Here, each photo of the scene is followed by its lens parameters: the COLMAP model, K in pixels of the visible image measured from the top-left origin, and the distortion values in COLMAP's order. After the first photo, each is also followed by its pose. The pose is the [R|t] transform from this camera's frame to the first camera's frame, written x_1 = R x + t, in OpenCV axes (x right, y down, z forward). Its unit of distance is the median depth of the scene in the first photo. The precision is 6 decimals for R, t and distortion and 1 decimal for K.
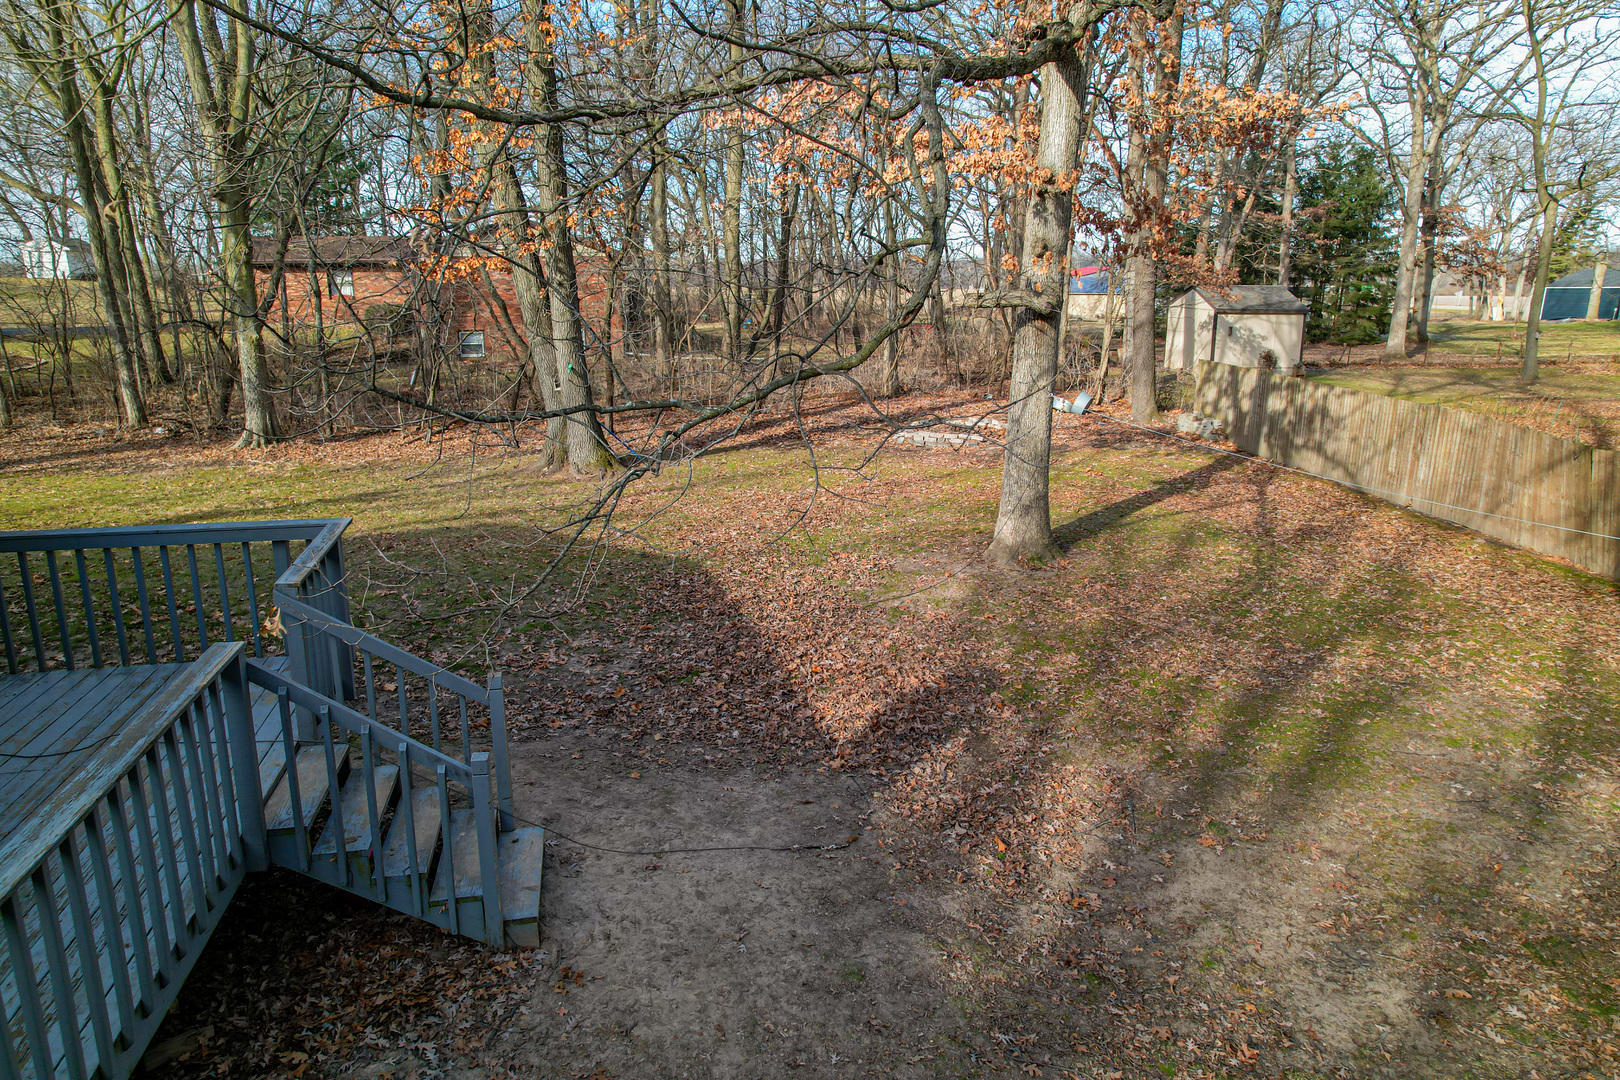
lens RADIAL K [[1032.2, 0, 820.4], [0, 1032.2, 541.2], [0, 0, 1]] dist [-0.086678, 0.075571]
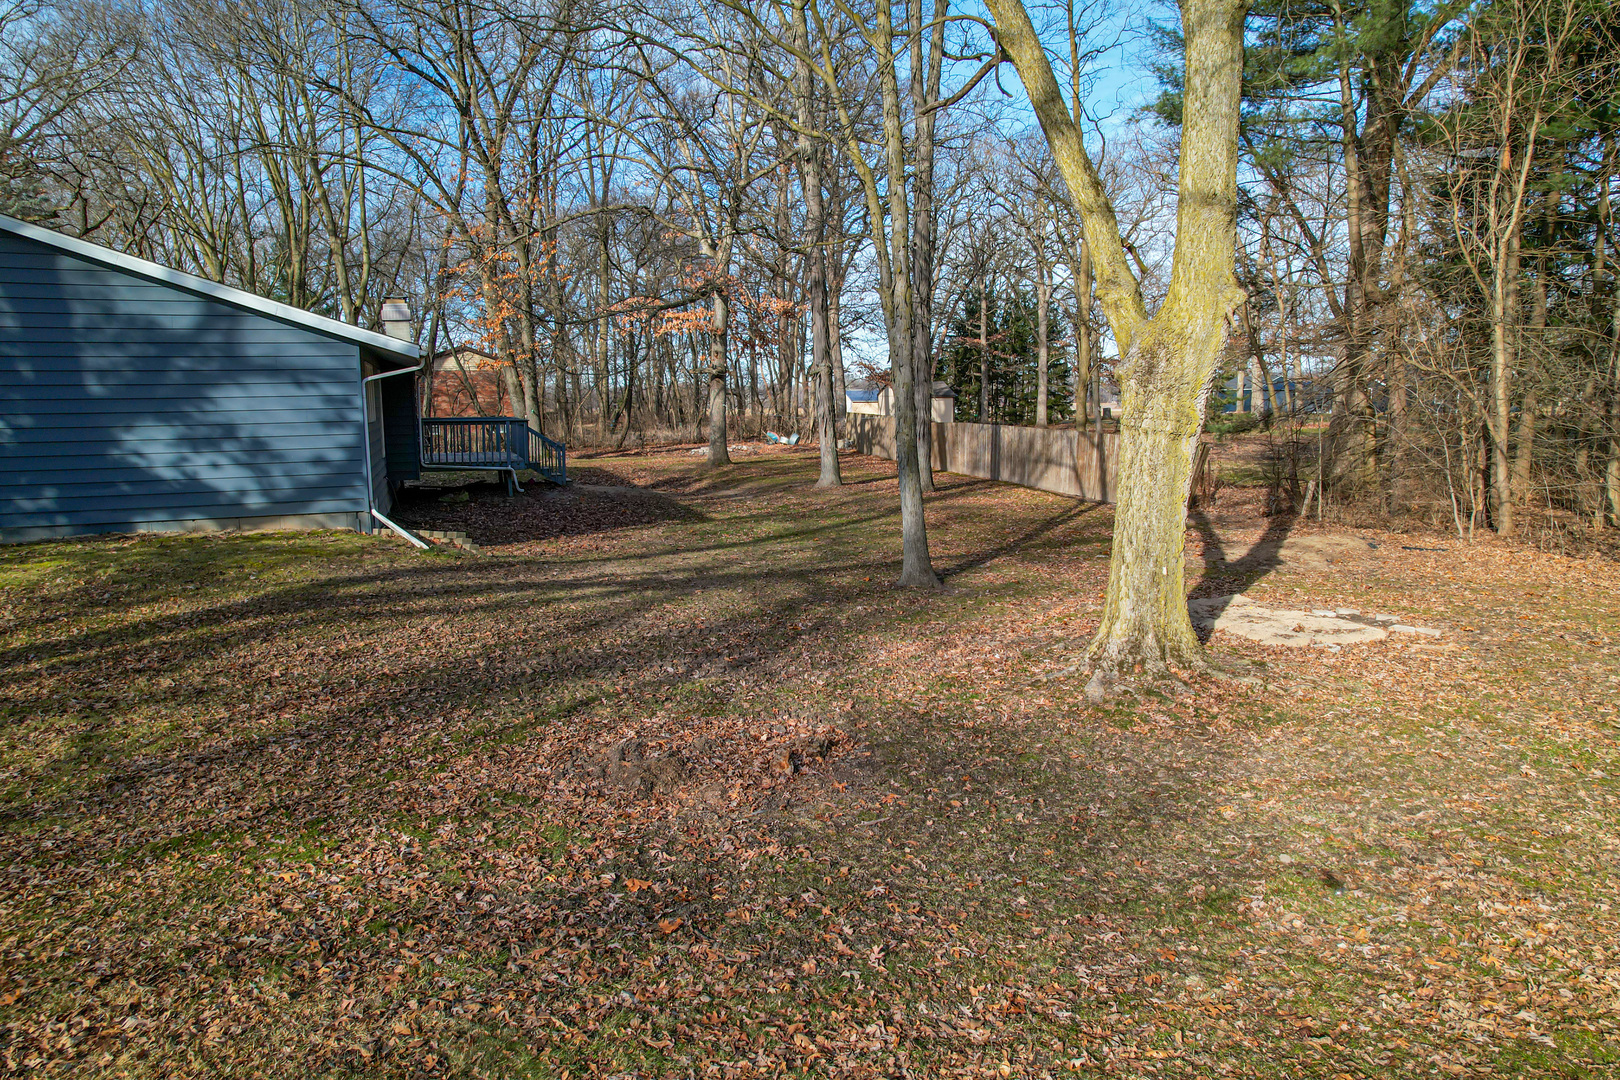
lens RADIAL K [[1028.7, 0, 824.7], [0, 1028.7, 542.9], [0, 0, 1]] dist [-0.074273, 0.065150]
pose [[0.991399, -0.029493, 0.127508, 0.136317], [0.044163, 0.992521, -0.113802, 0.596216], [-0.123198, 0.118454, 0.985287, -1.858137]]
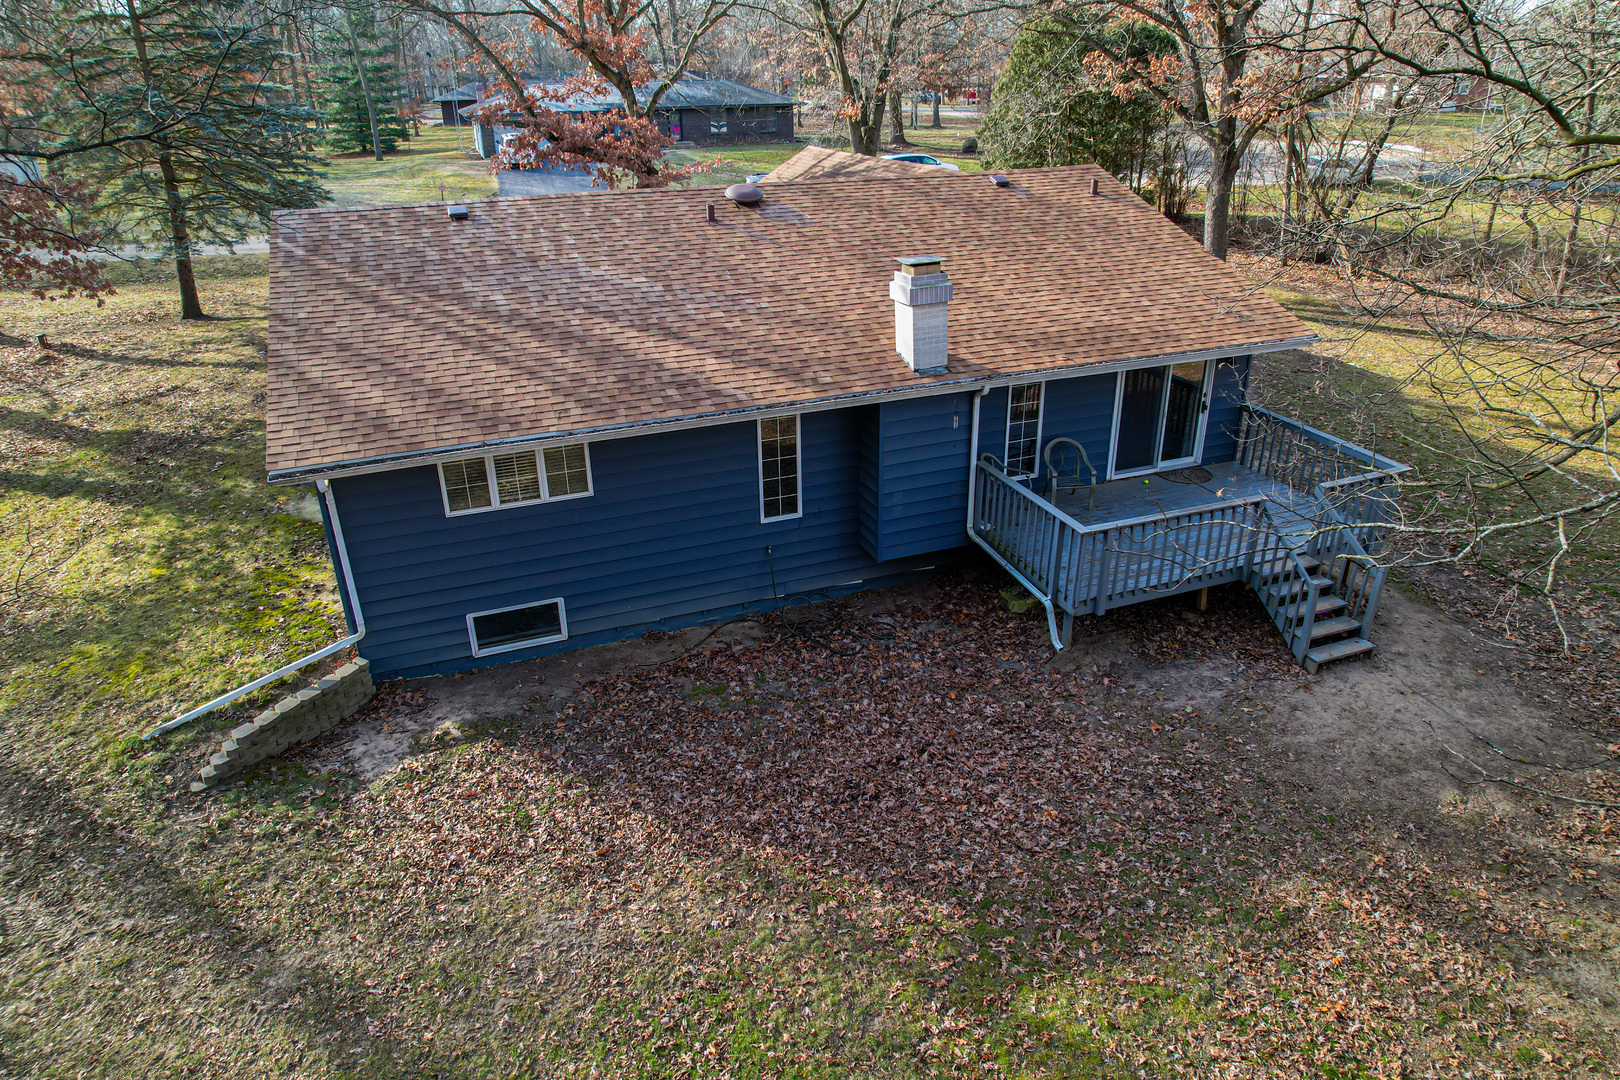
lens RADIAL K [[1028.7, 0, 824.7], [0, 1028.7, 542.9], [0, 0, 1]] dist [-0.074273, 0.065150]
pose [[0.148505, 0.409411, -0.900183, 0.672123], [-0.234308, 0.898923, 0.370184, -0.201057], [0.960753, 0.155946, 0.229423, -0.274352]]
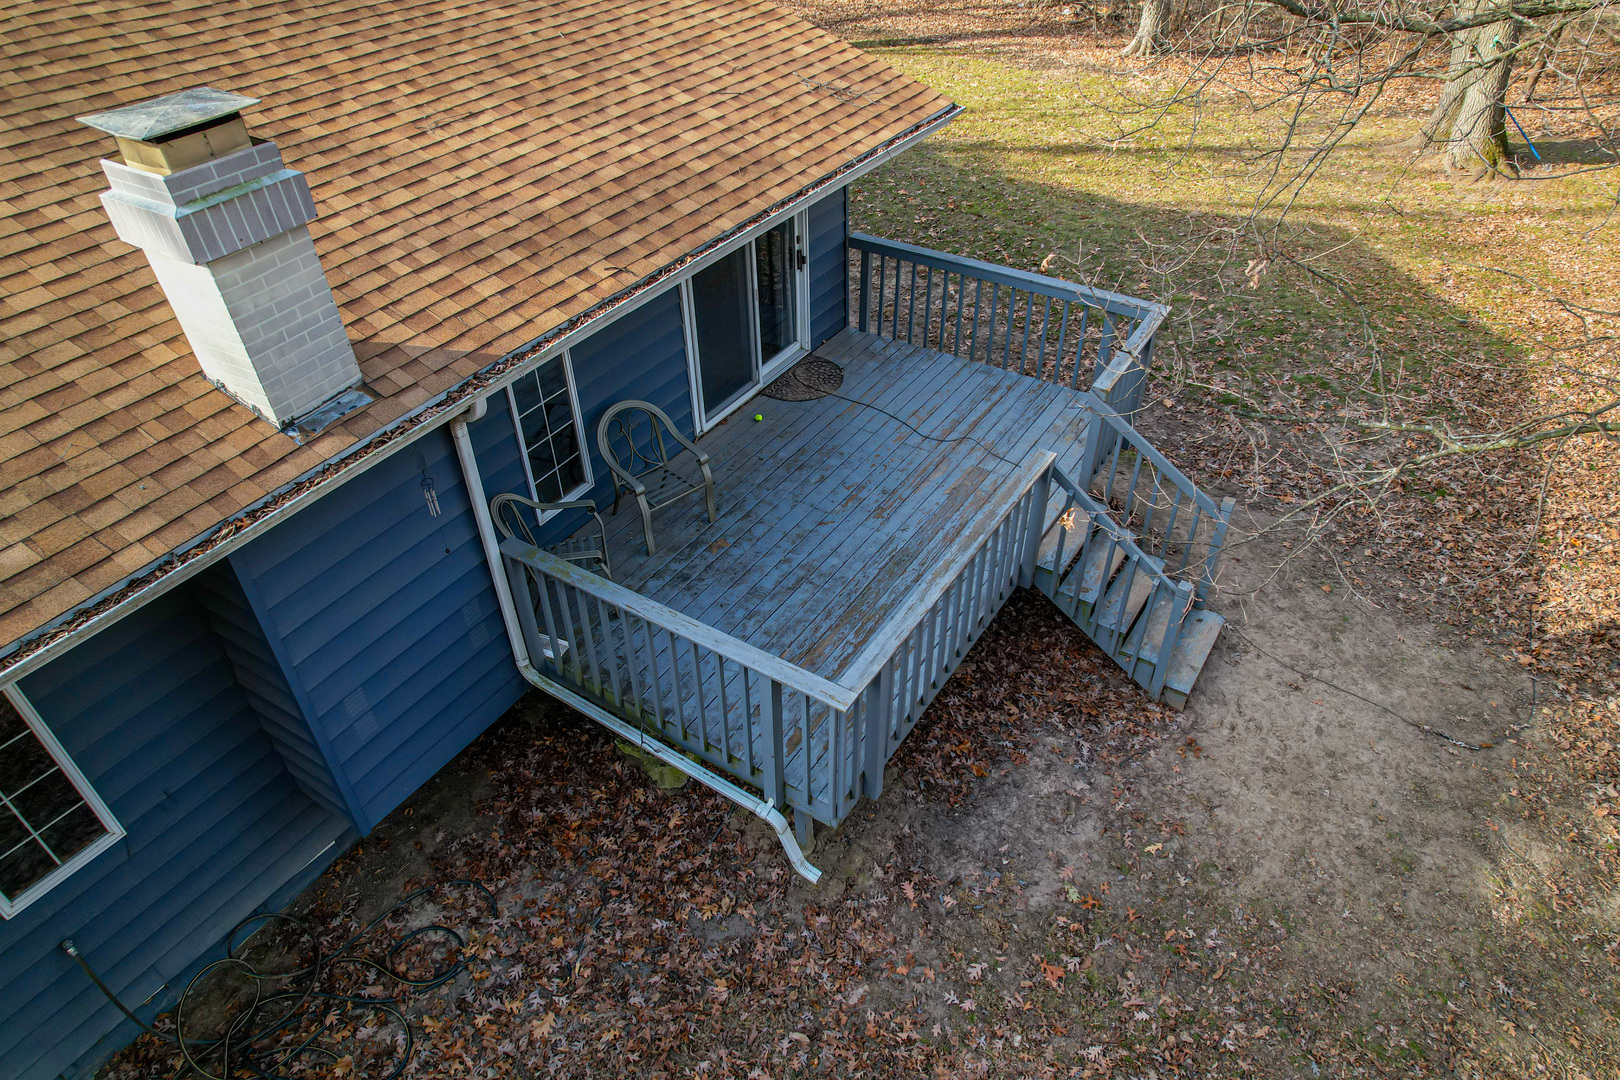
lens RADIAL K [[1030.9, 0, 824.2], [0, 1030.9, 539.7], [0, 0, 1]] dist [-0.075850, 0.068400]
pose [[0.703747, 0.431237, -0.564601, 0.027456], [-0.160526, 0.870675, 0.464926, -0.165762], [0.692077, -0.236558, 0.681960, -0.097277]]
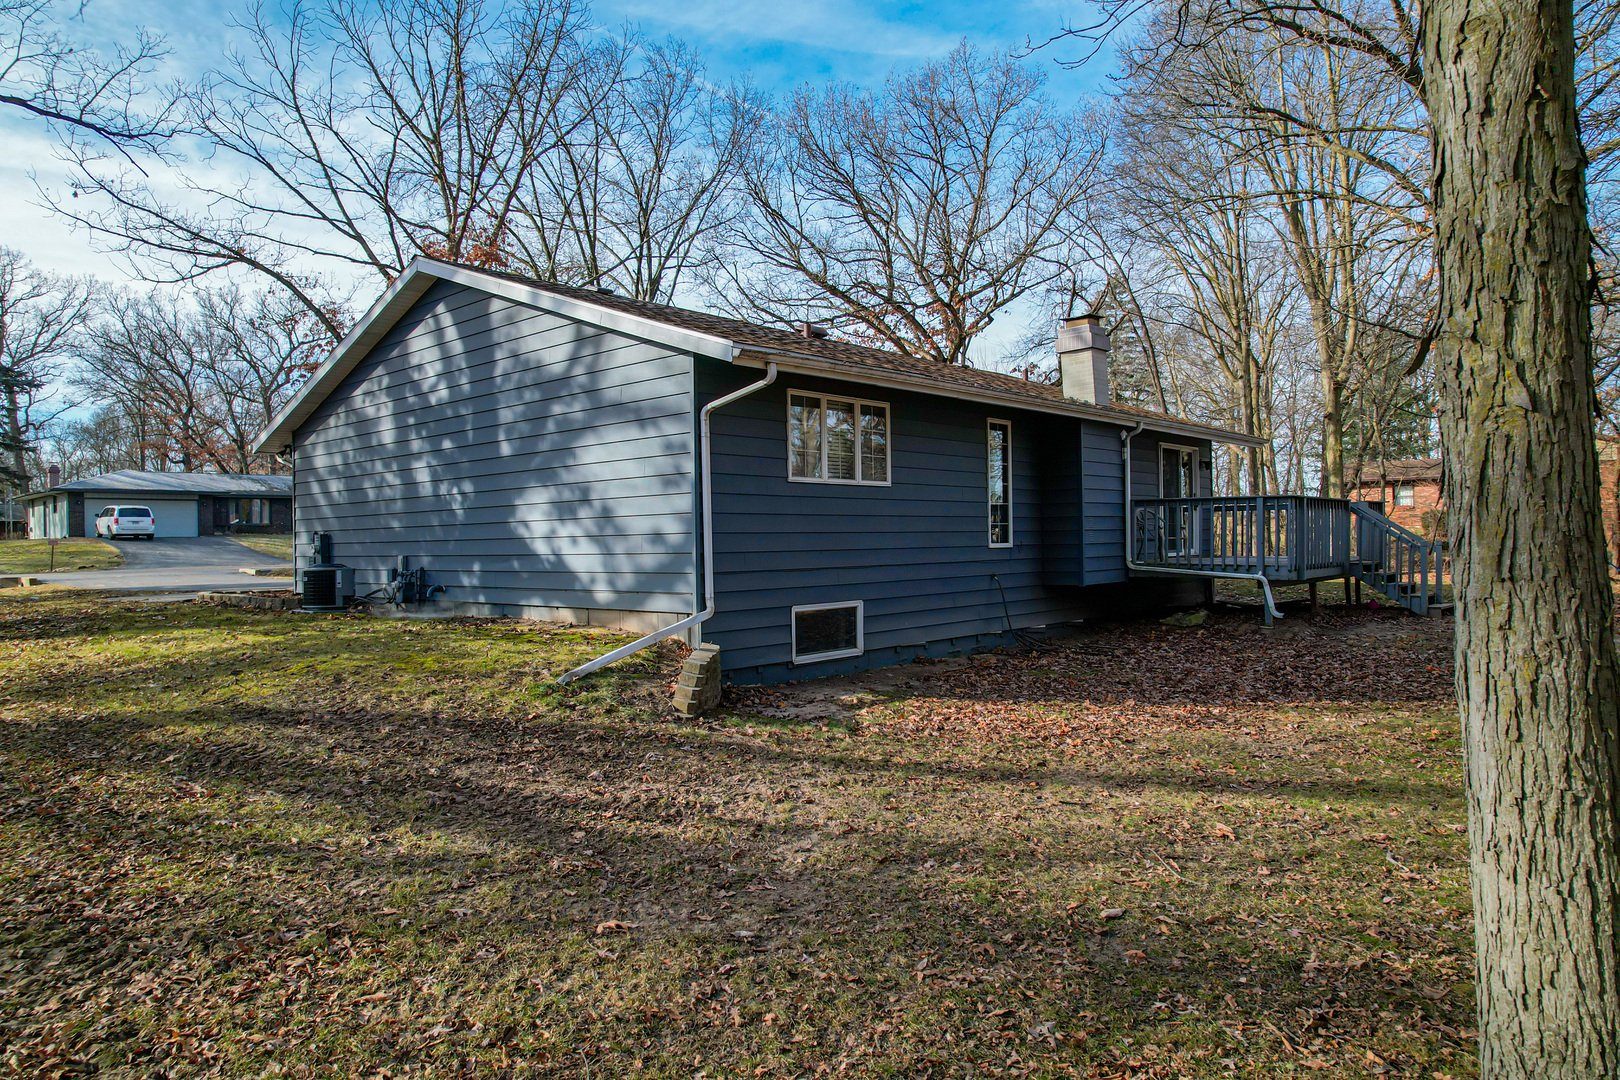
lens RADIAL K [[1028.7, 0, 824.7], [0, 1028.7, 542.9], [0, 0, 1]] dist [-0.074273, 0.065150]
pose [[0.574271, -0.015341, -0.818521, 0.461242], [-0.182065, 0.972393, -0.145962, 0.418644], [0.798163, 0.232846, 0.555624, -0.876323]]
